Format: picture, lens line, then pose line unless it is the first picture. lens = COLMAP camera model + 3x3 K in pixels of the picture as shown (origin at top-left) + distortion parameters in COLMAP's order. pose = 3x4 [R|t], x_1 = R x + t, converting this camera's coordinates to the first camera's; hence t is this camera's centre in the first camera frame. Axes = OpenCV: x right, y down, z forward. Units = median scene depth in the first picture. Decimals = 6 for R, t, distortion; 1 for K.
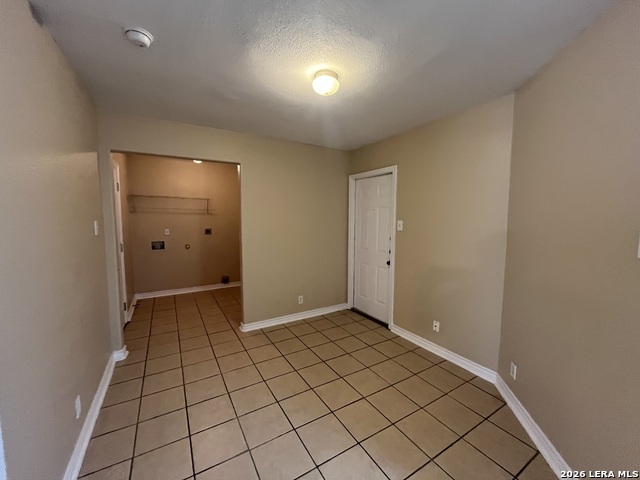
lens RADIAL K [[257.4, 0, 319.4], [0, 257.4, 240.2], [0, 0, 1]] dist [-0.001476, -0.000365]
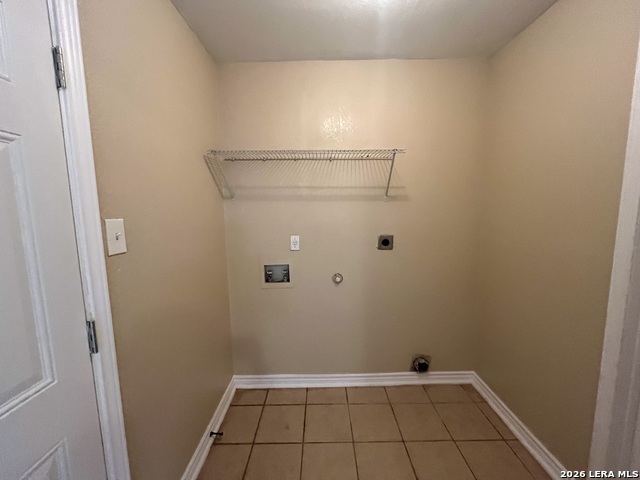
lens RADIAL K [[257.4, 0, 319.4], [0, 257.4, 240.2], [0, 0, 1]] dist [-0.001476, -0.000365]
pose [[0.862062, 0.046785, -0.504639, -0.344761], [-0.024186, 0.998393, 0.051244, -0.059441], [0.506225, -0.031970, 0.861808, 0.654575]]
